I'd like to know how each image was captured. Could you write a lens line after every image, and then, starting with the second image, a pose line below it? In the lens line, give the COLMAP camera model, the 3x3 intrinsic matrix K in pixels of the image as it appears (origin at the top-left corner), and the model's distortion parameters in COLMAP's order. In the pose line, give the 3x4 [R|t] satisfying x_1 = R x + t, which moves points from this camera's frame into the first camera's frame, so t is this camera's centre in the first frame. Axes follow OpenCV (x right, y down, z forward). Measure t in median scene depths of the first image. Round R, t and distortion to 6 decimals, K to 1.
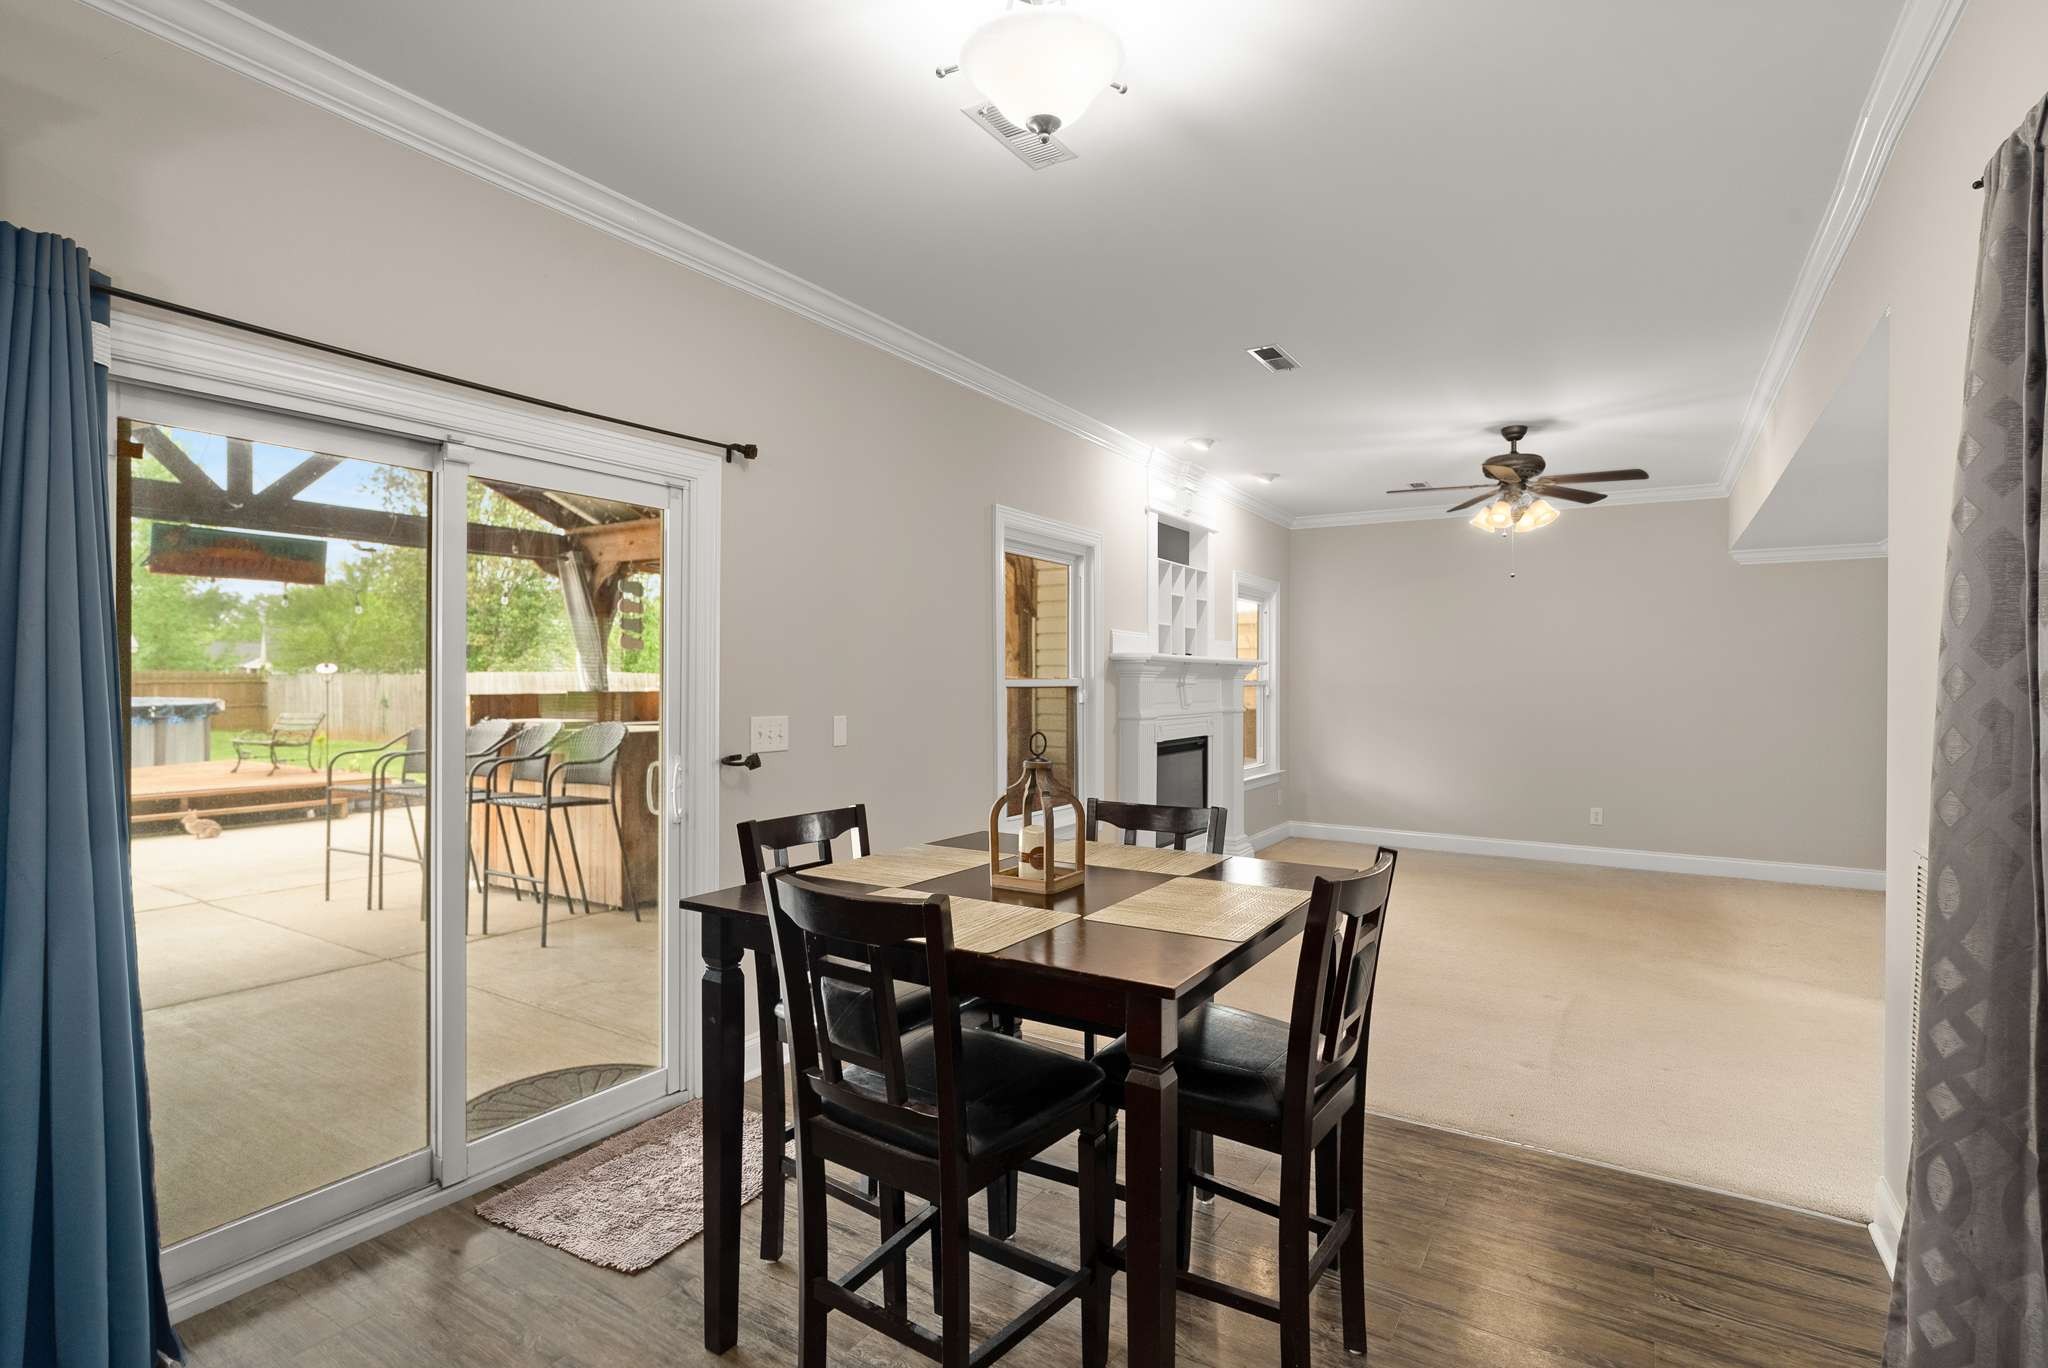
lens RADIAL K [[985.2, 0, 1028.5], [0, 985.2, 665.5], [0, 0, 1]] dist [-0.010374, 0.007679]
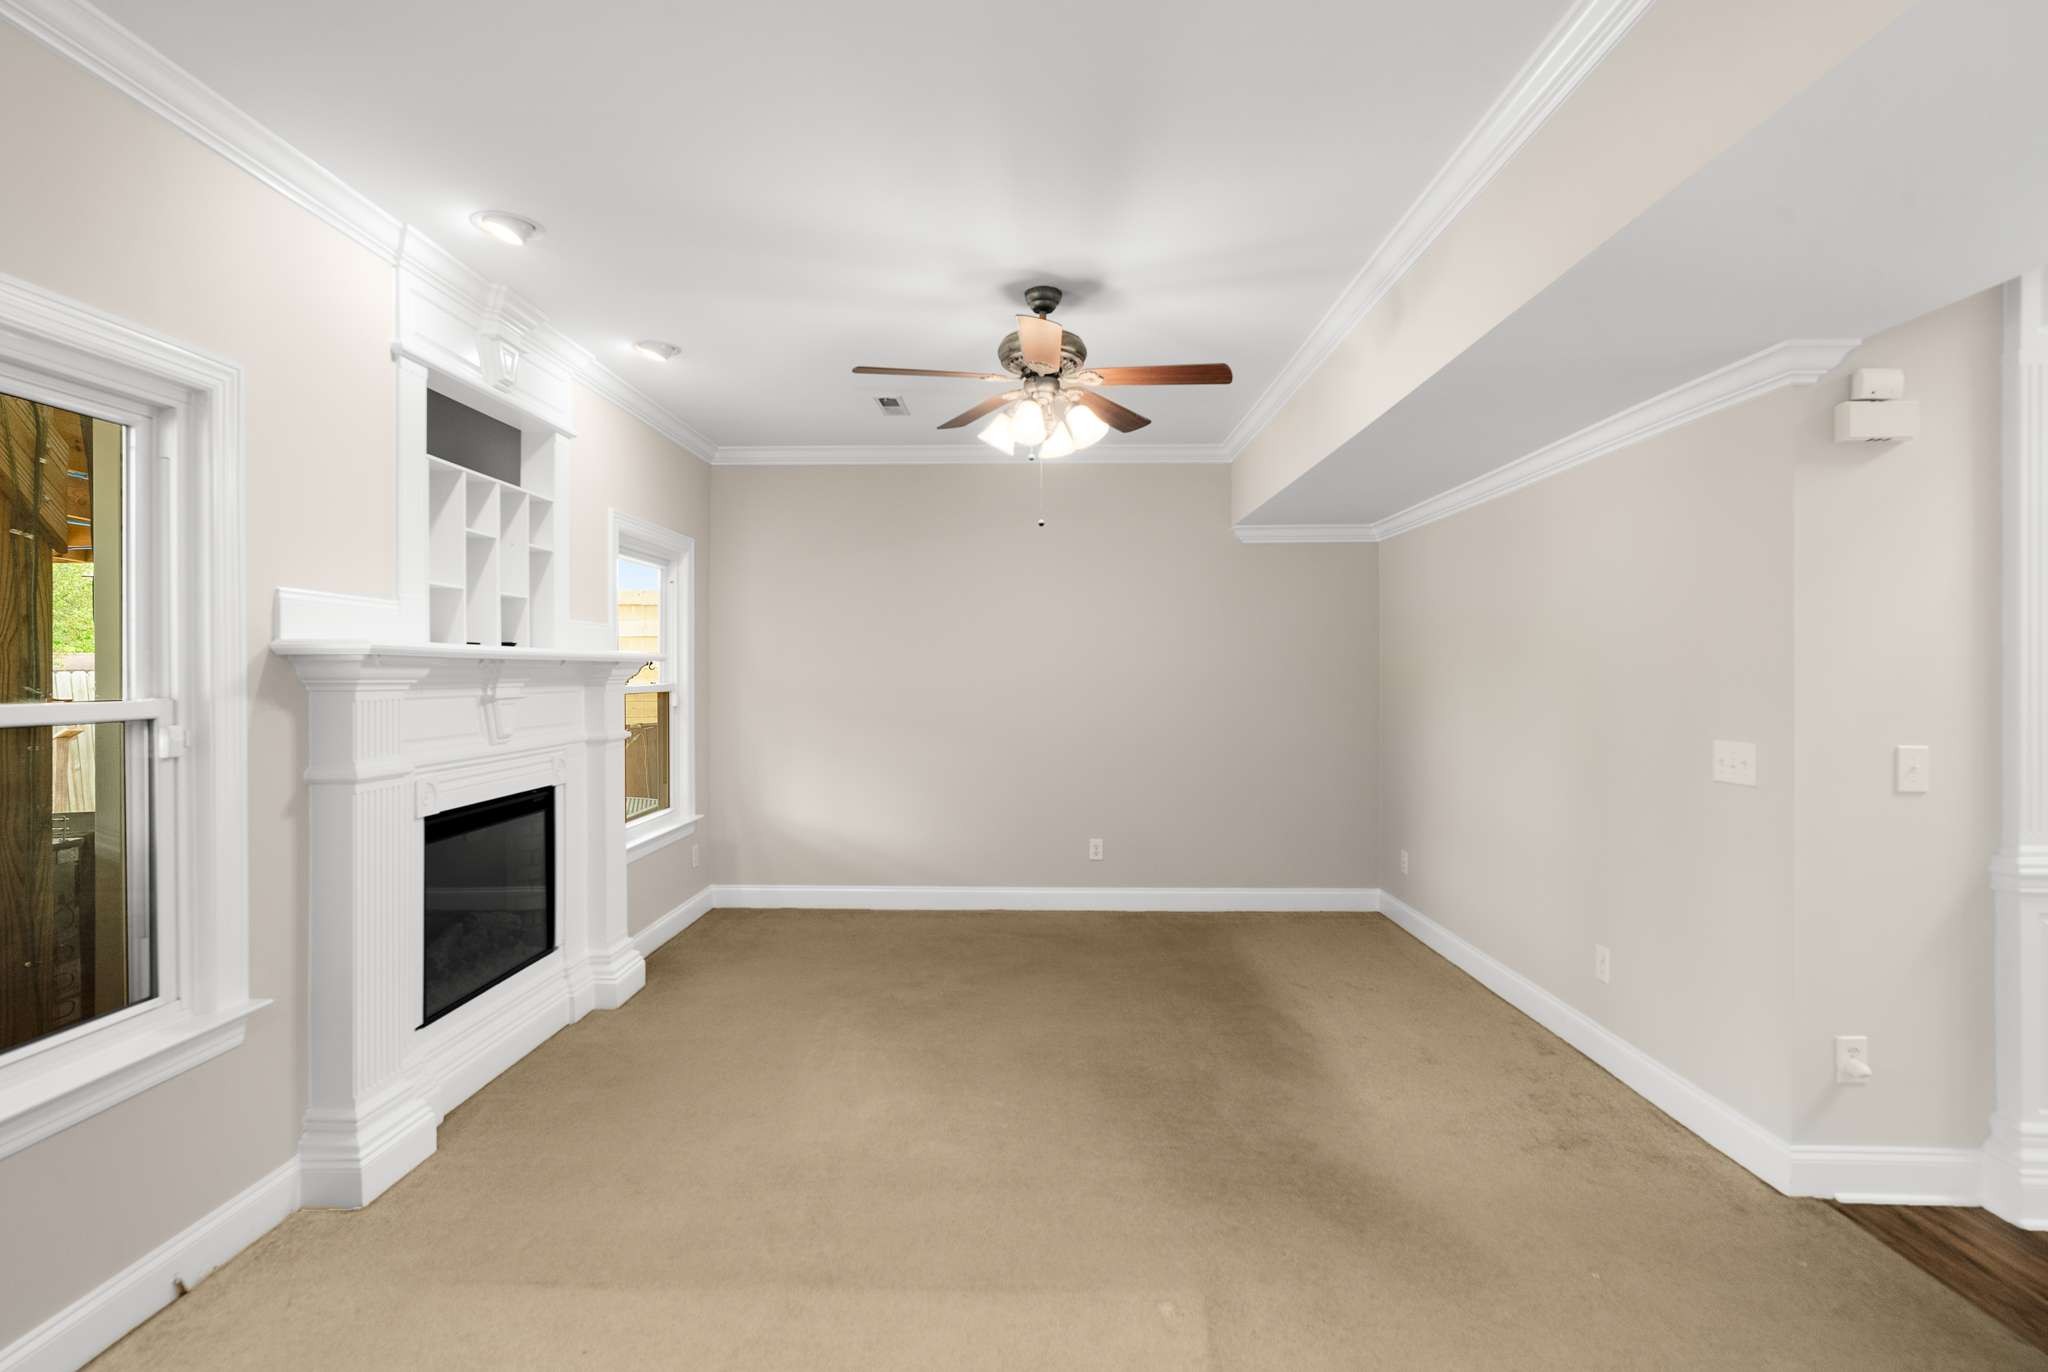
lens RADIAL K [[985.2, 0, 1025.7], [0, 985.2, 670.0], [0, 0, 1]] dist [-0.010374, 0.007679]
pose [[0.856142, -0.006191, 0.516703, 0.149669], [-0.000233, 0.999924, 0.012367, -0.004428], [-0.516740, -0.010708, 0.856075, 0.449766]]
